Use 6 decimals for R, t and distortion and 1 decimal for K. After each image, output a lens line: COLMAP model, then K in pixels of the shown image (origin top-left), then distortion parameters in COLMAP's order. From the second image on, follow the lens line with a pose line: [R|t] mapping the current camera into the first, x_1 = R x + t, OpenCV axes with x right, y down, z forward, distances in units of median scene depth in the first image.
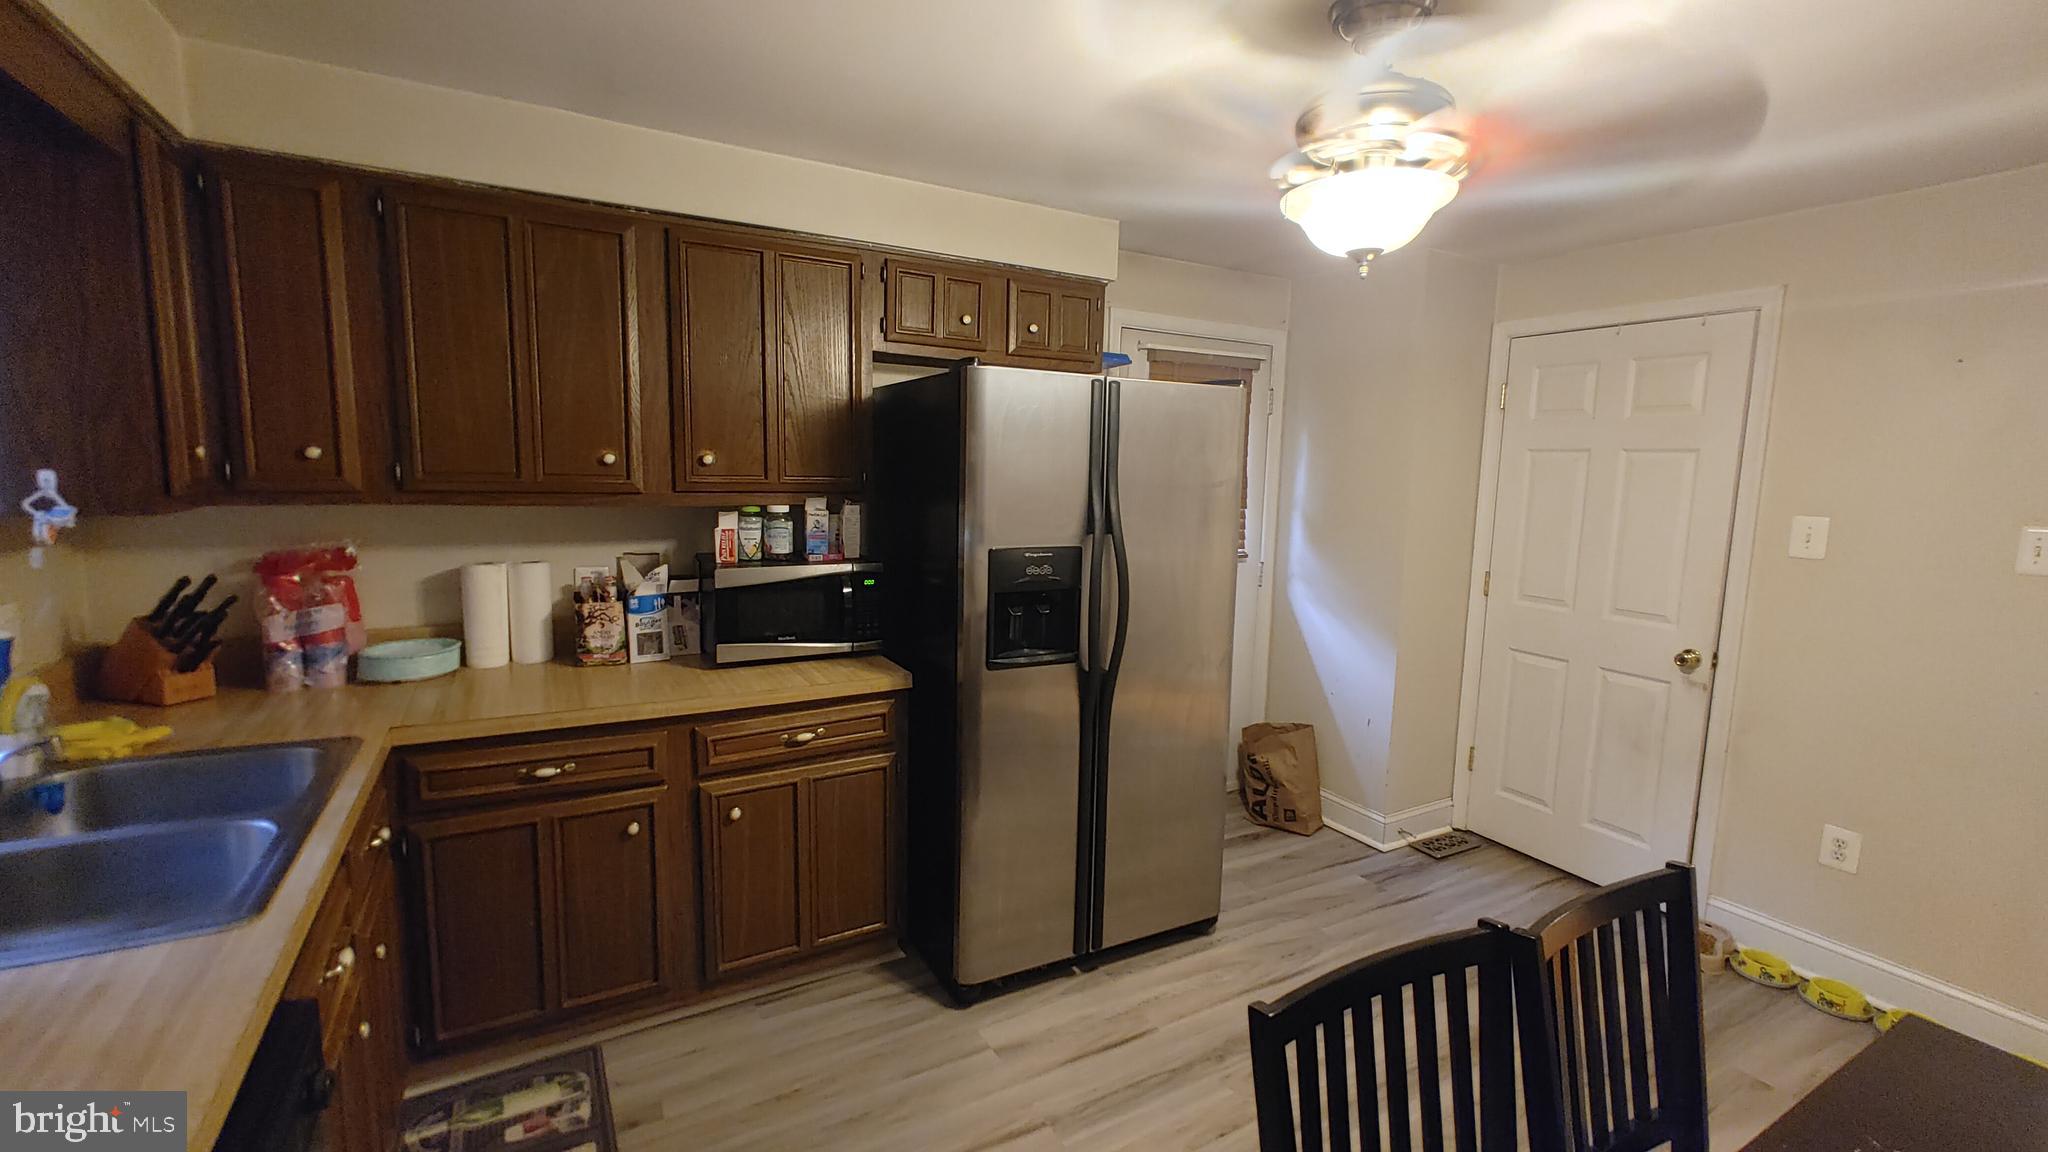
lens RADIAL K [[884.6, 0, 1031.7], [0, 884.6, 576.2], [0, 0, 1]] dist [0.002954, 0.000340]
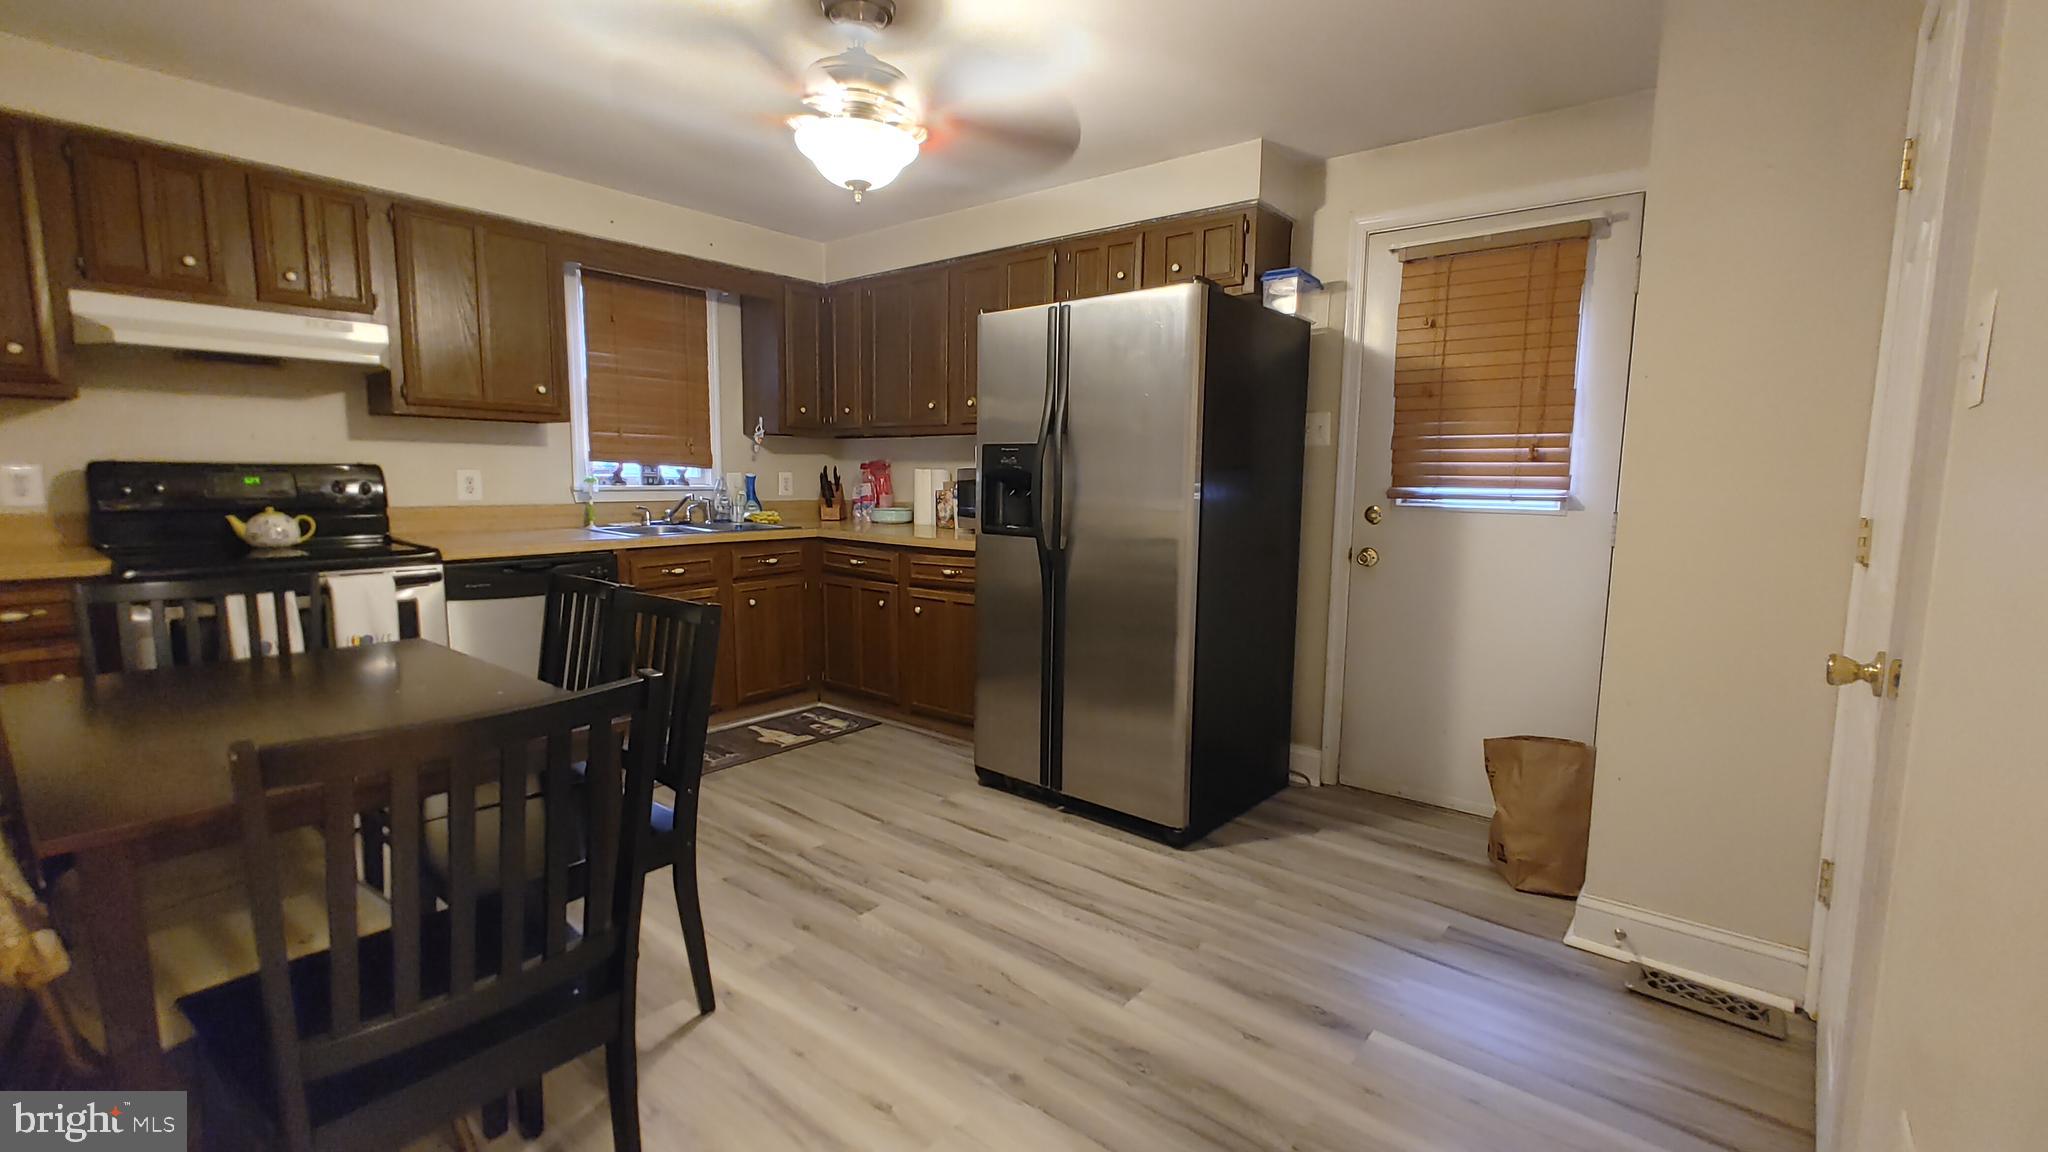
lens RADIAL K [[884.6, 0, 1035.2], [0, 884.6, 577.7], [0, 0, 1]] dist [0.002954, 0.000340]
pose [[0.352835, 0.086159, -0.931710, 1.262648], [-0.127129, 0.990932, 0.043493, 0.103420], [0.927009, 0.103102, 0.360589, 0.575898]]
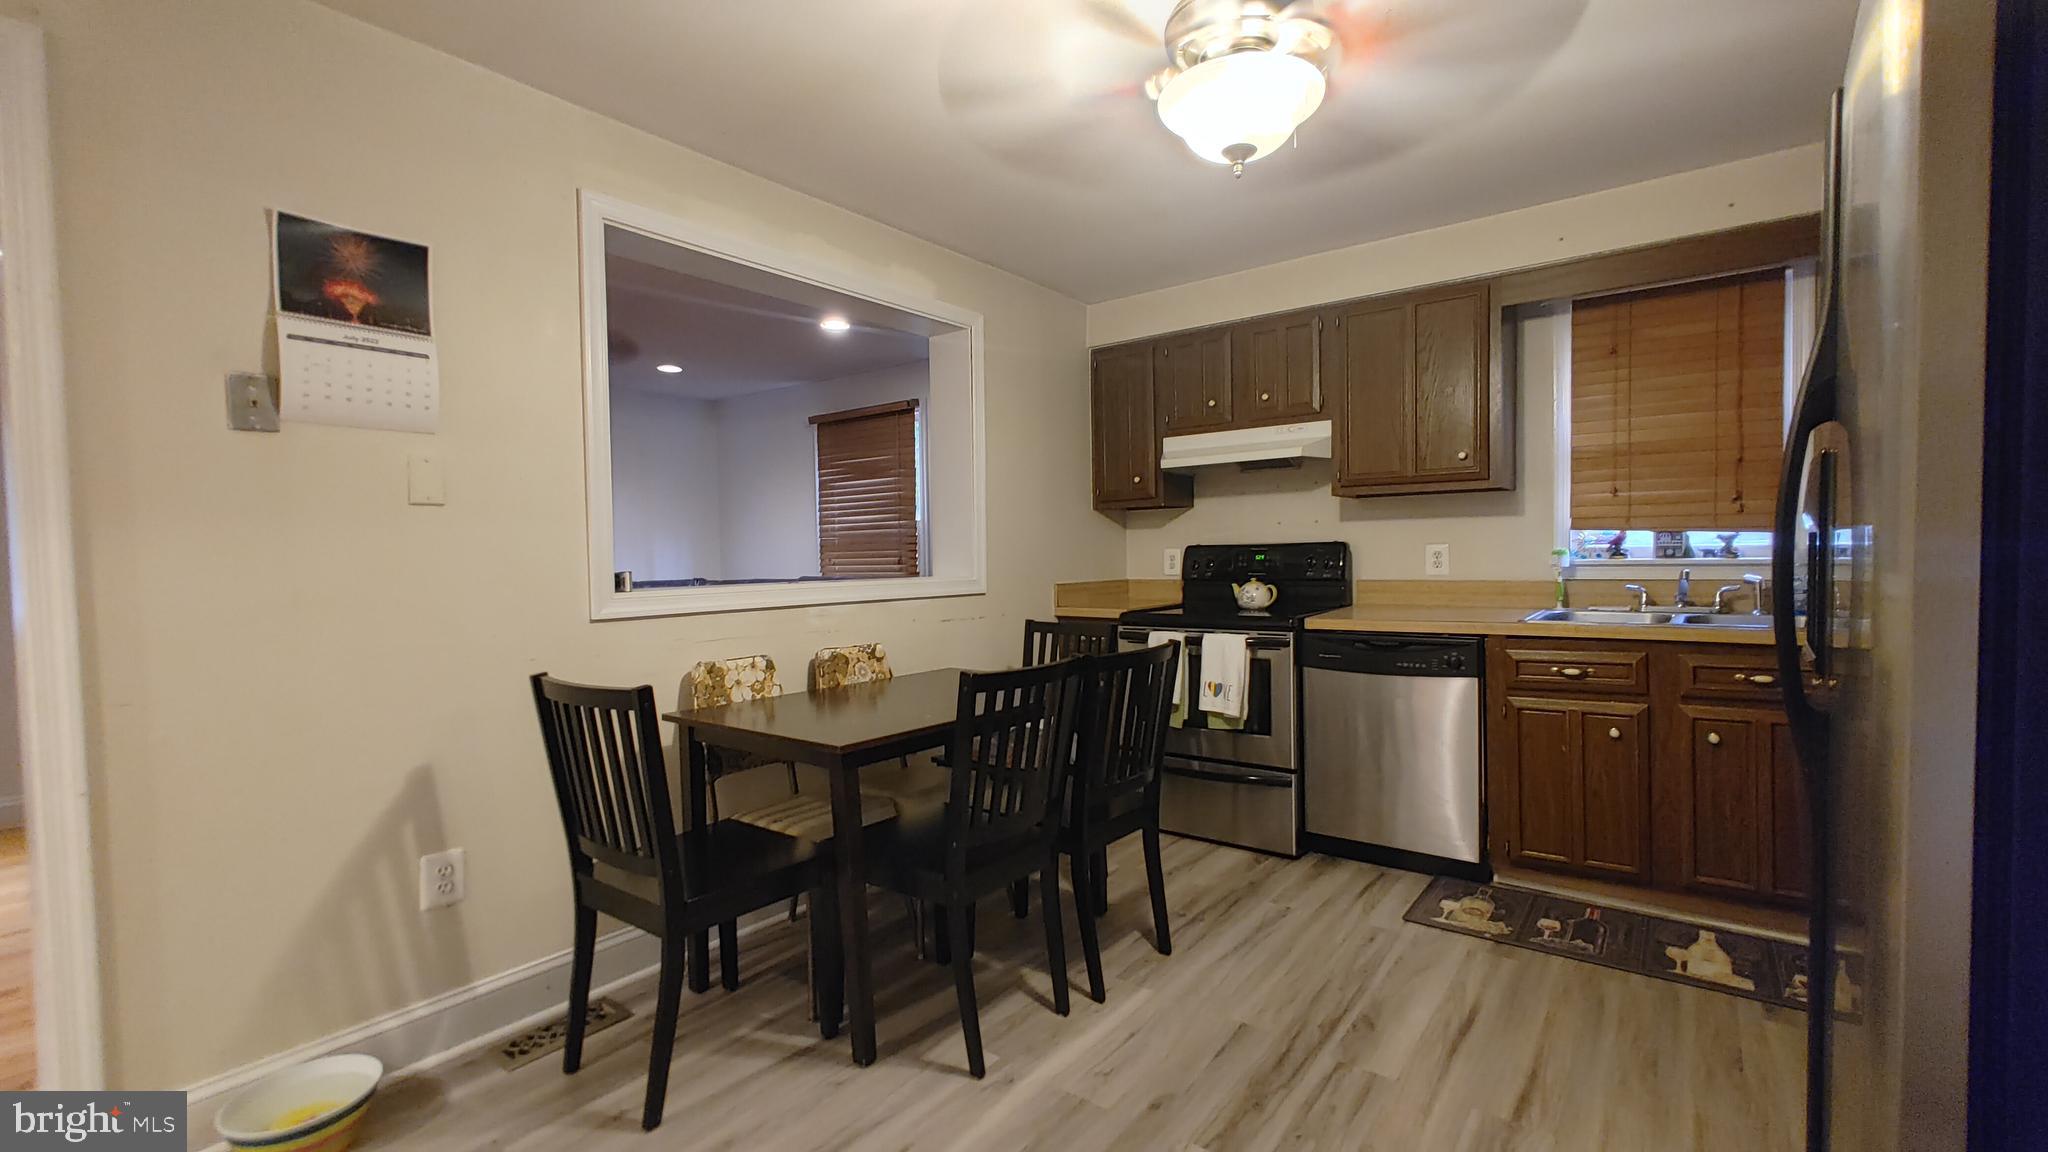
lens RADIAL K [[884.6, 0, 1028.6], [0, 884.6, 578.2], [0, 0, 1]] dist [0.002954, 0.000340]
pose [[-0.927698, 0.001071, -0.373330, 0.683345], [-0.057026, 0.987855, 0.144539, -0.014396], [0.368950, 0.155378, -0.916370, 1.357944]]
